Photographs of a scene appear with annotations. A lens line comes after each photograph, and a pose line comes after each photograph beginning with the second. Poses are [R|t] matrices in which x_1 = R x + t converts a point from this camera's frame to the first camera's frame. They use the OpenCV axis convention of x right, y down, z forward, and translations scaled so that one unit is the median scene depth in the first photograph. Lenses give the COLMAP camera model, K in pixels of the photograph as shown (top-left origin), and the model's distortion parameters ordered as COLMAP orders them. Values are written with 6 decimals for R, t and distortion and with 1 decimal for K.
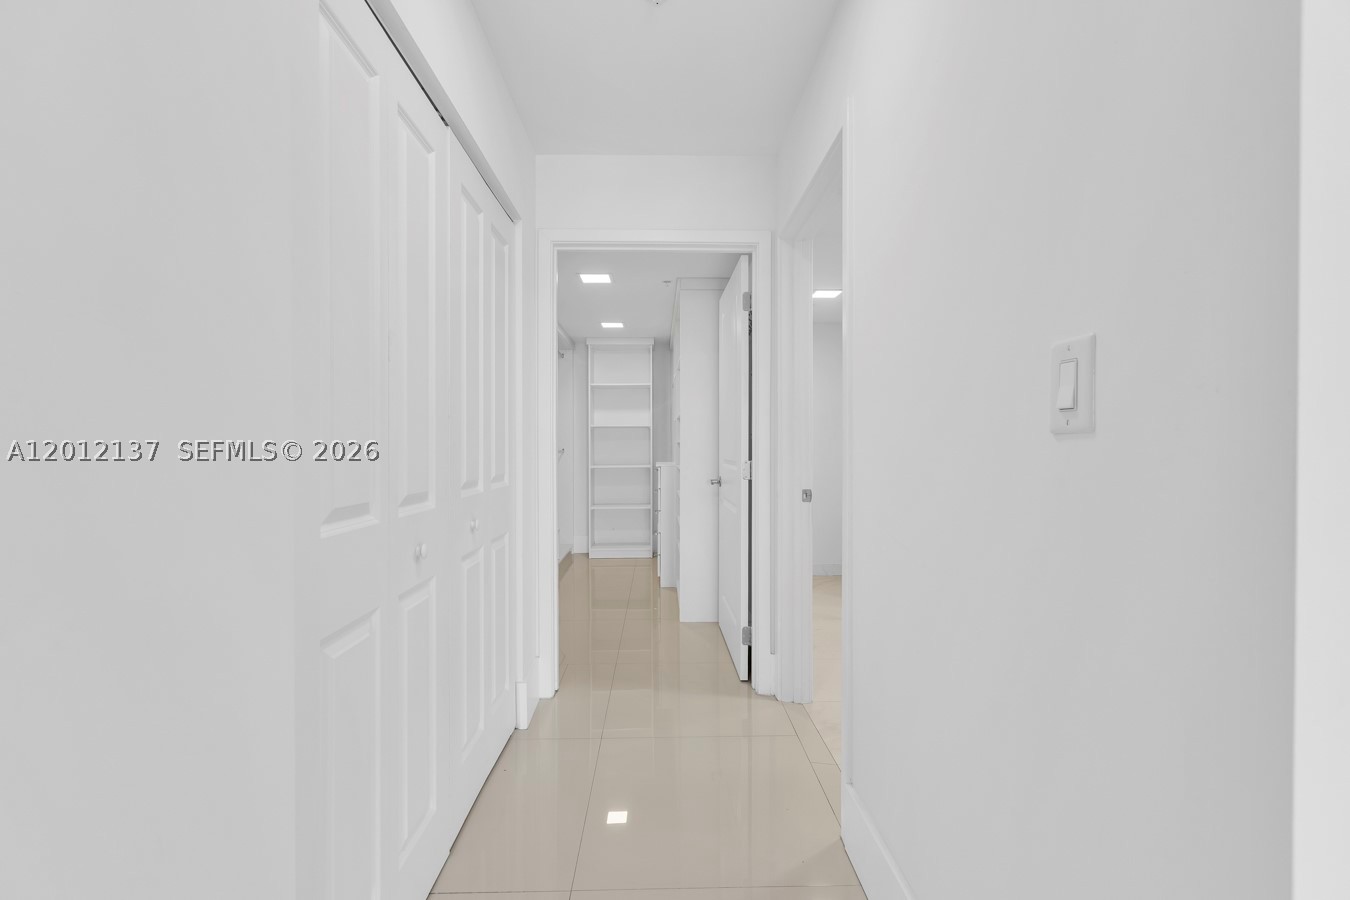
lens RADIAL K [[603.4, 0, 677.0], [0, 603.4, 457.4], [0, 0, 1]] dist [0.000585, -0.000552]
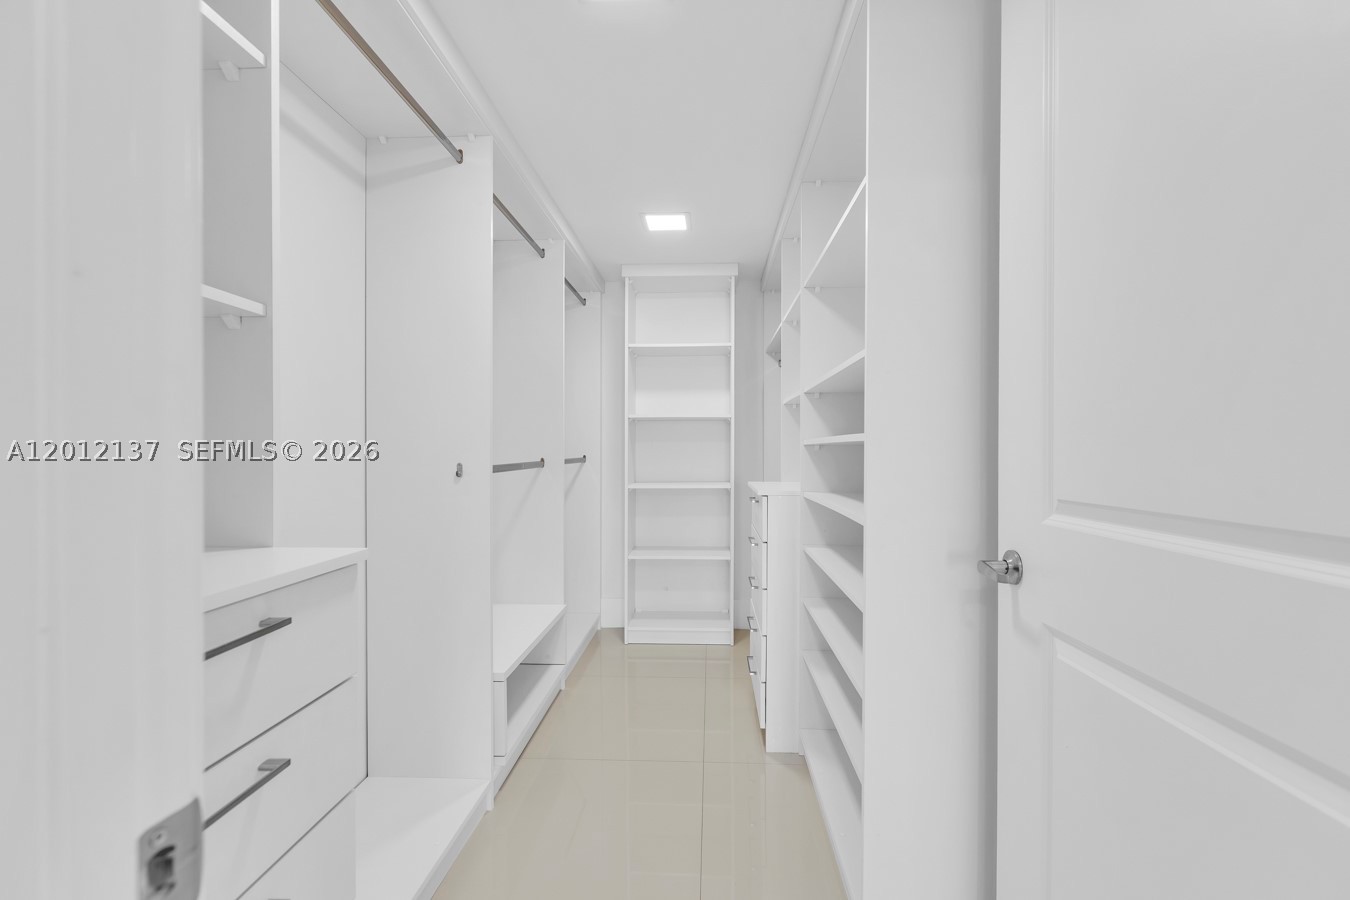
lens RADIAL K [[603.4, 0, 677.0], [0, 603.4, 457.4], [0, 0, 1]] dist [0.000585, -0.000552]
pose [[0.996056, 0.002578, -0.088685, -0.043705], [-0.003550, 0.999935, -0.010808, -0.006297], [0.088651, 0.011081, 0.996001, 0.414690]]
